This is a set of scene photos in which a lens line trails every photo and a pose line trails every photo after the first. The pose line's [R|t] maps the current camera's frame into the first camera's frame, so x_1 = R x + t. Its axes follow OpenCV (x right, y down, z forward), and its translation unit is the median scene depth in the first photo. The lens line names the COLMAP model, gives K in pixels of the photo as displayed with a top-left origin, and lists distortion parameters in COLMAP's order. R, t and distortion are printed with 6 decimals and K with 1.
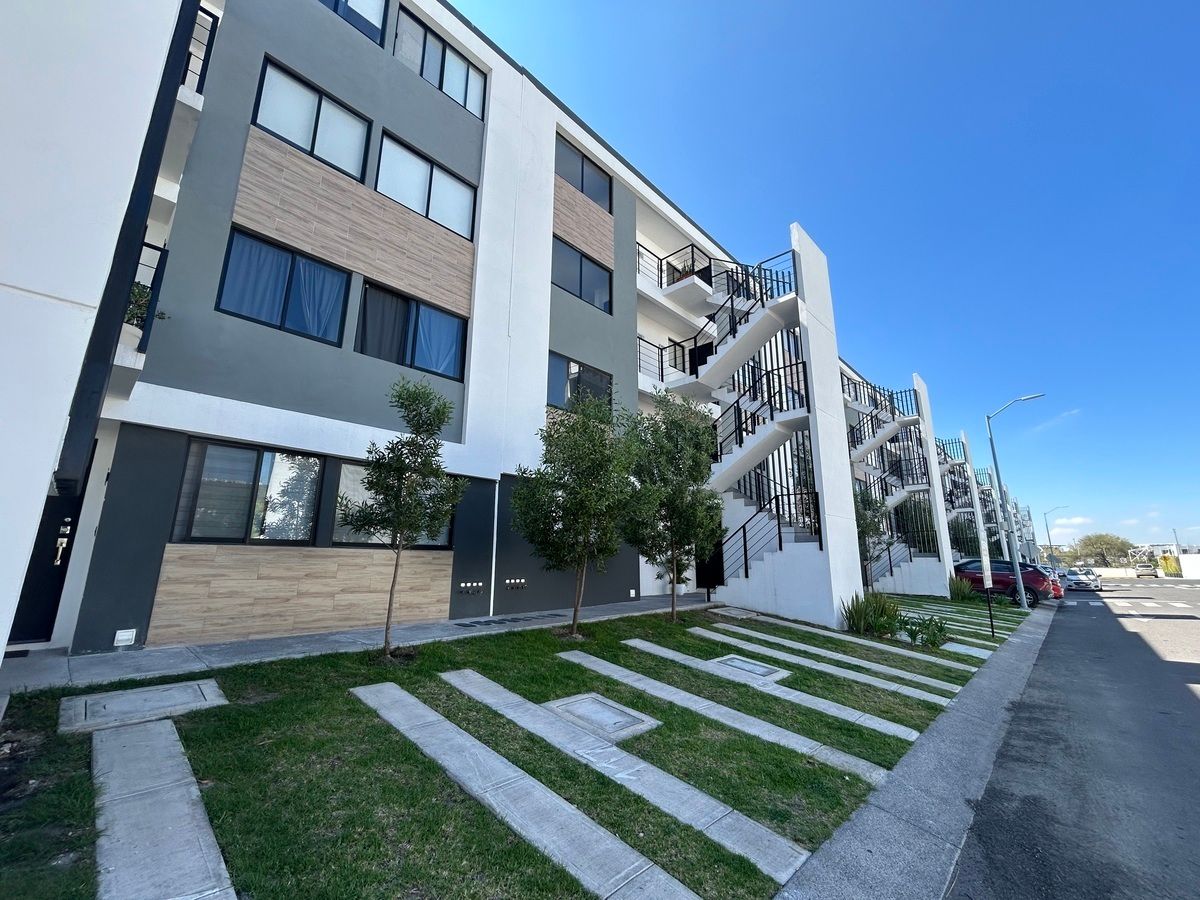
lens RADIAL K [[486.3, 0, 592.9], [0, 486.3, 446.5], [0, 0, 1]] dist [-0.001062, 0.001041]
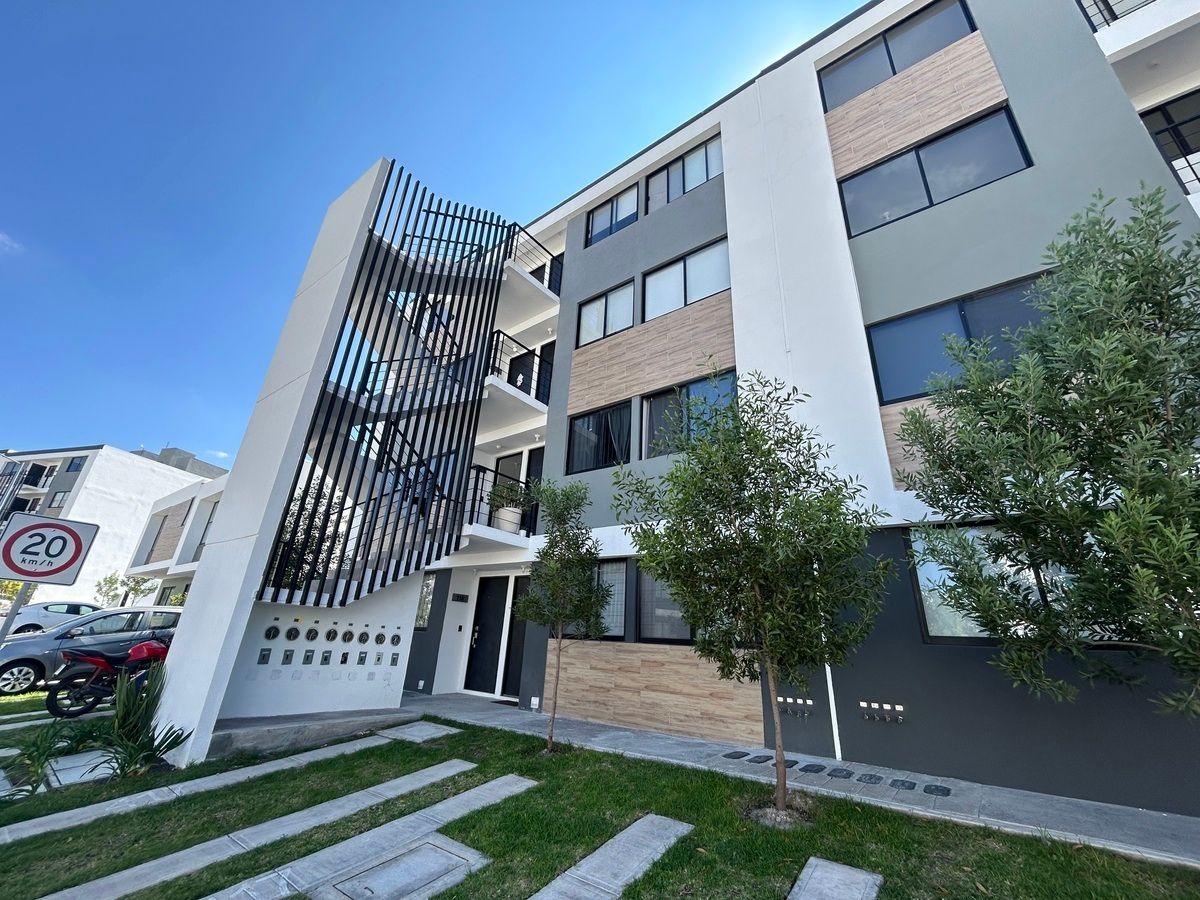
lens RADIAL K [[486.3, 0, 595.0], [0, 486.3, 450.3], [0, 0, 1]] dist [-0.001062, 0.001041]
pose [[0.120858, -0.382087, -0.916189, 0.538836], [0.169507, 0.917343, -0.360207, 0.171508], [0.978090, -0.111766, 0.175635, 0.699019]]
